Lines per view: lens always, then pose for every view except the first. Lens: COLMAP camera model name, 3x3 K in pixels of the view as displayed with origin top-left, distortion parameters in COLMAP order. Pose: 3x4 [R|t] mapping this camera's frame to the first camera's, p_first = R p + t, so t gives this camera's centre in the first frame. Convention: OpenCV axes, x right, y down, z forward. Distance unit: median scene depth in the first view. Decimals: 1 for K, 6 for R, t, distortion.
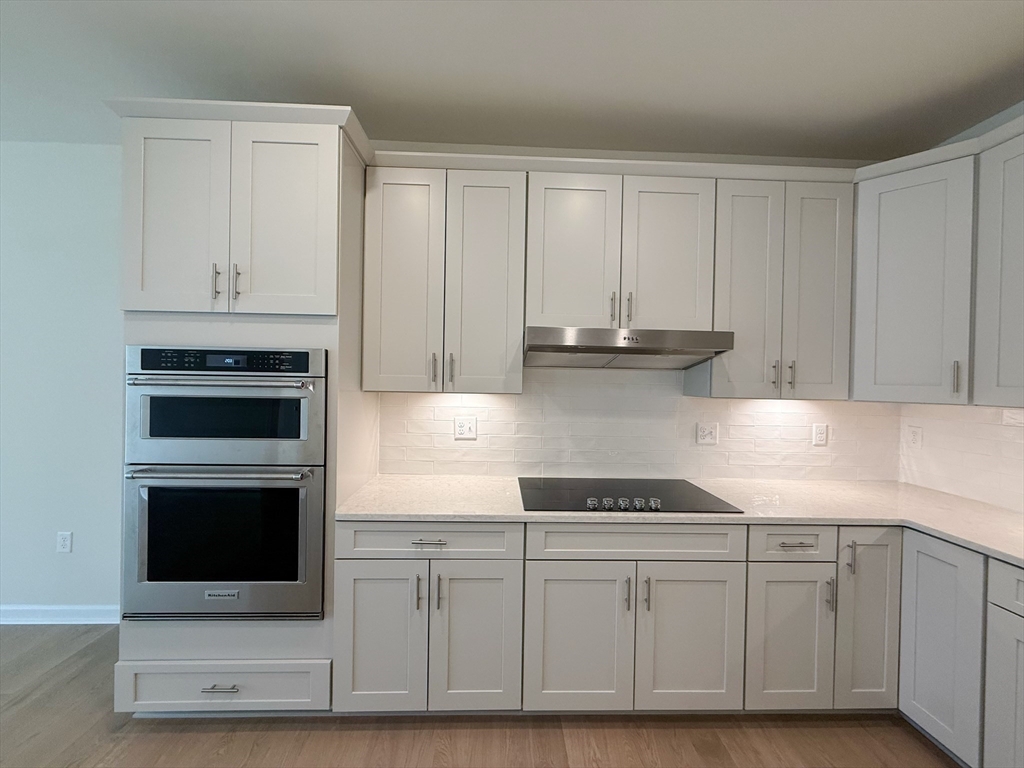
lens RADIAL K [[407.6, 0, 511.3], [0, 407.6, 382.0], [0, 0, 1]] dist [-0.004283, 0.000414]
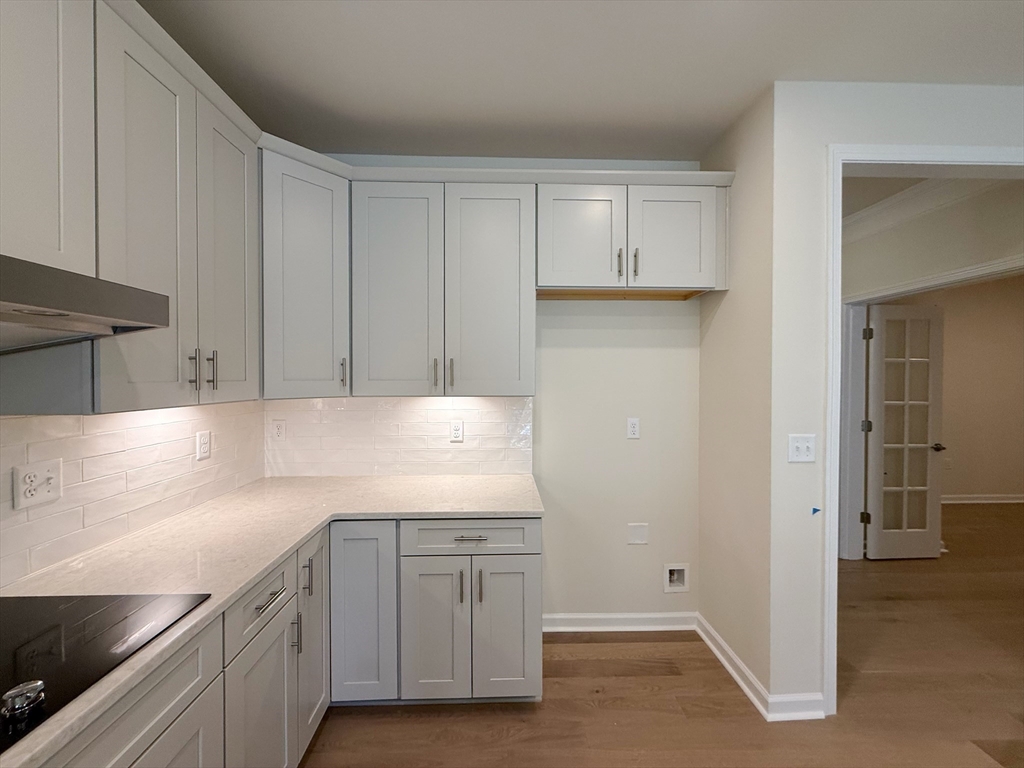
lens RADIAL K [[407.6, 0, 509.6], [0, 407.6, 380.0], [0, 0, 1]] dist [-0.004283, 0.000414]
pose [[0.017484, -0.026624, 0.999493, -0.016976], [0.011871, 0.999580, 0.026419, -0.010980], [-0.999777, 0.011403, 0.017792, 0.395415]]
